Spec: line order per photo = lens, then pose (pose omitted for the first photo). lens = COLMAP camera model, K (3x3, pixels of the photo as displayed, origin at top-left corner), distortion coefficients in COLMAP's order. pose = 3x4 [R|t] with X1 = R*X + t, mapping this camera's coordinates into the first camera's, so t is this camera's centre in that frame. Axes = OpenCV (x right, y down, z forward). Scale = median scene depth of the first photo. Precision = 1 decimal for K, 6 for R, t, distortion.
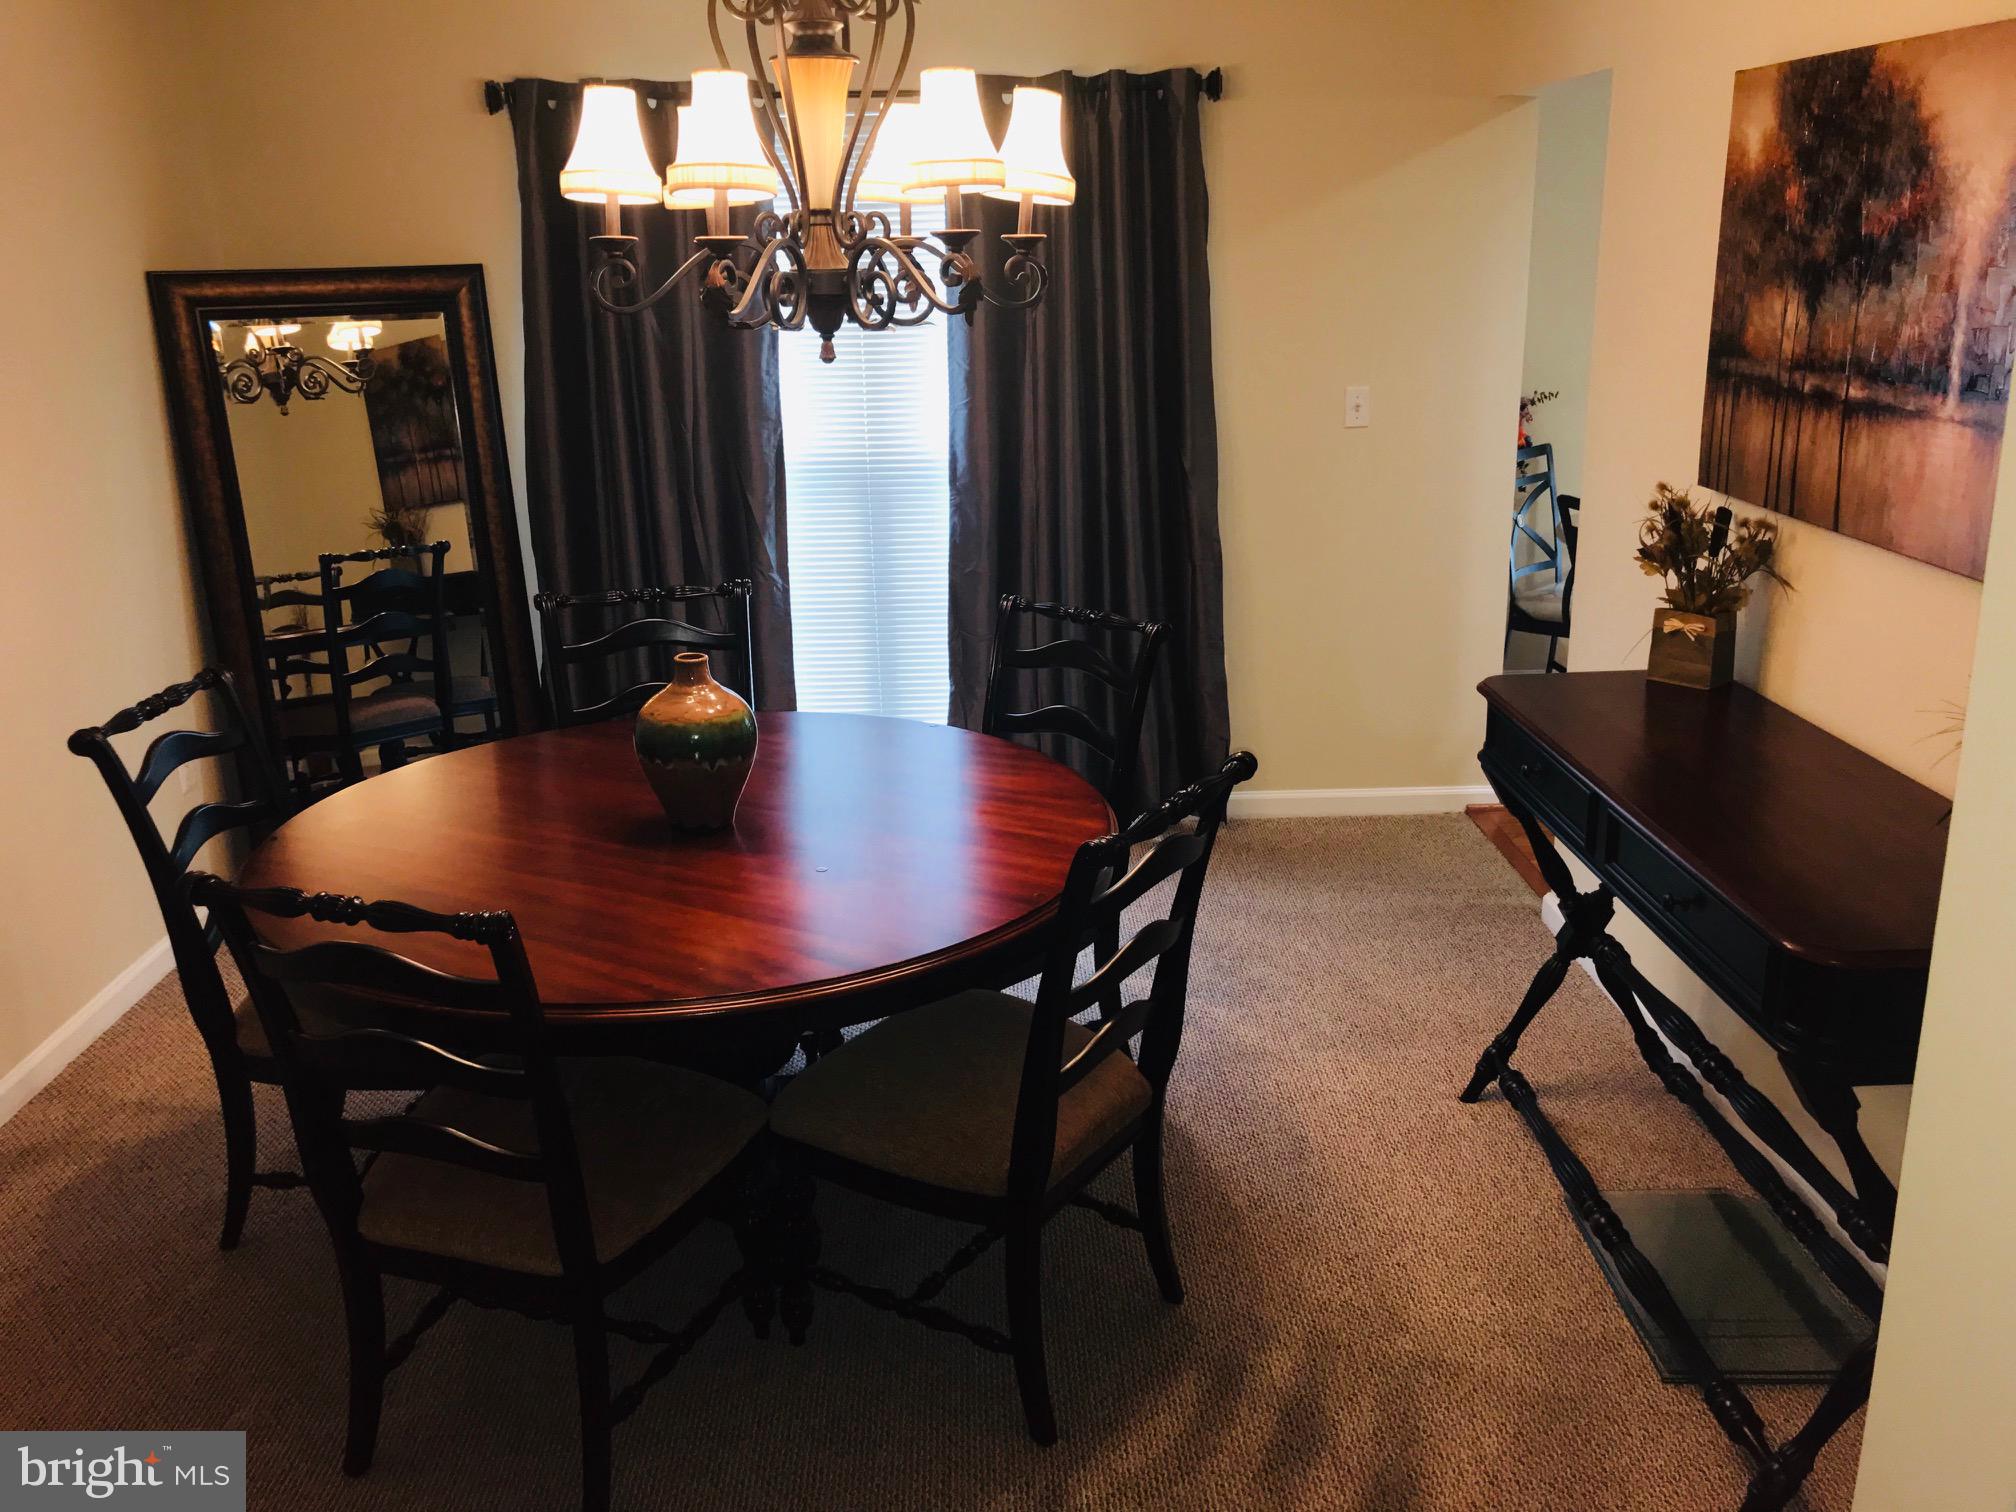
lens RADIAL K [[1666.1, 0, 1011.3], [0, 1666.1, 737.8], [0, 0, 1]] dist [0.037246, -0.030688]
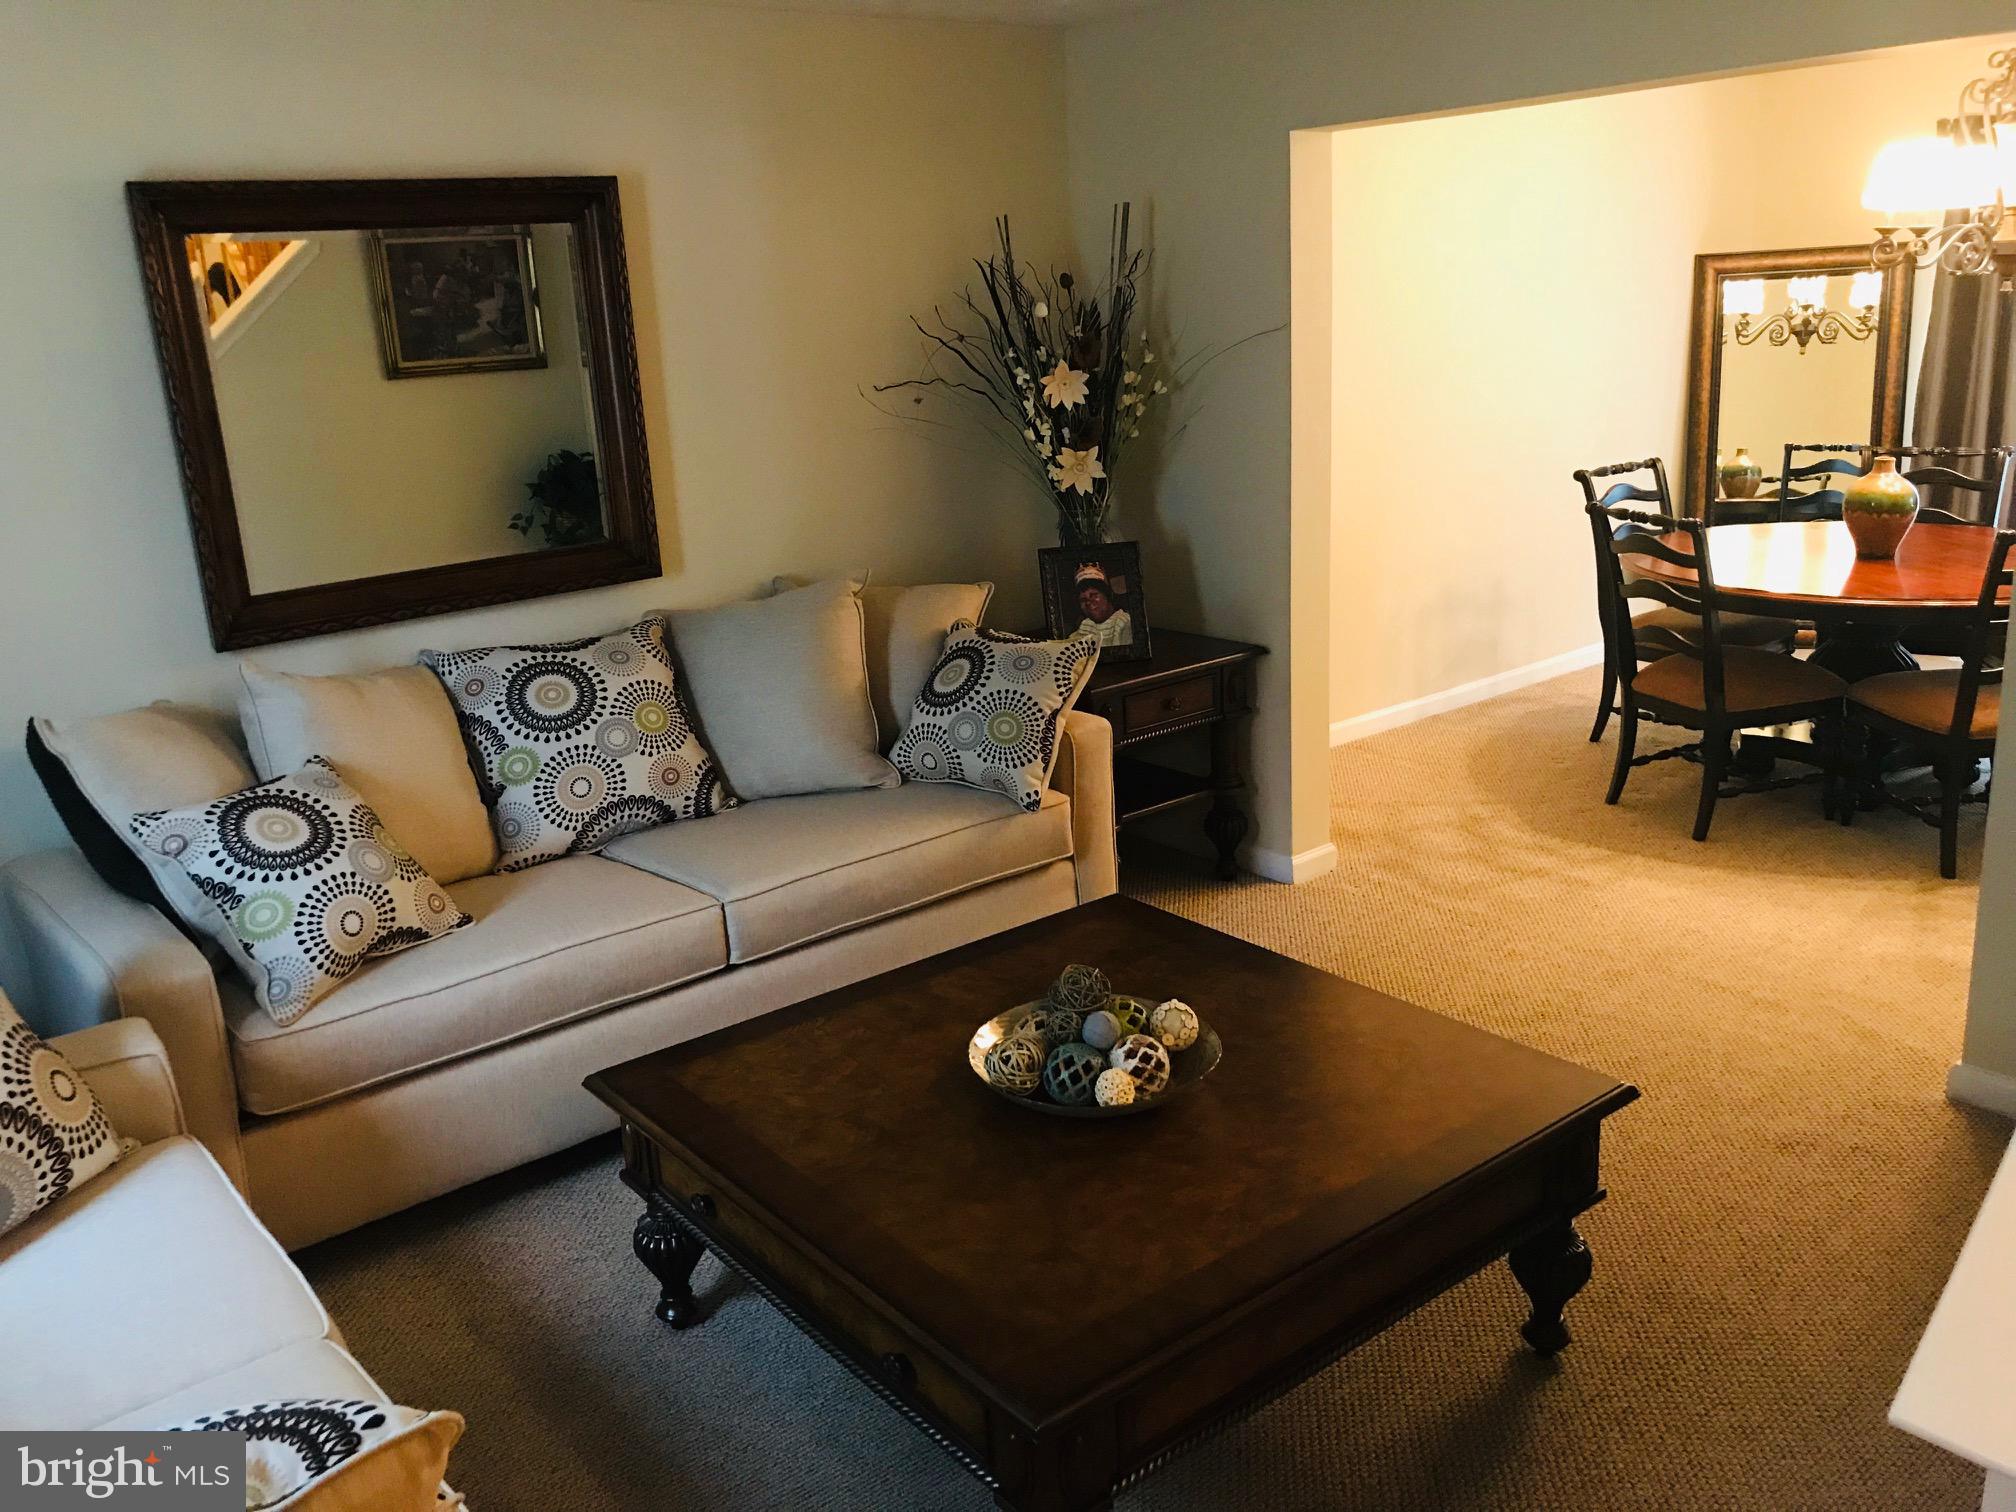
lens RADIAL K [[1666.1, 0, 1017.0], [0, 1666.1, 756.8], [0, 0, 1]] dist [0.037246, -0.030688]
pose [[0.619210, 0.201217, -0.759007, 0.635376], [-0.187295, 0.976558, 0.106092, 0.237392], [0.762561, 0.076465, 0.642381, -0.814735]]
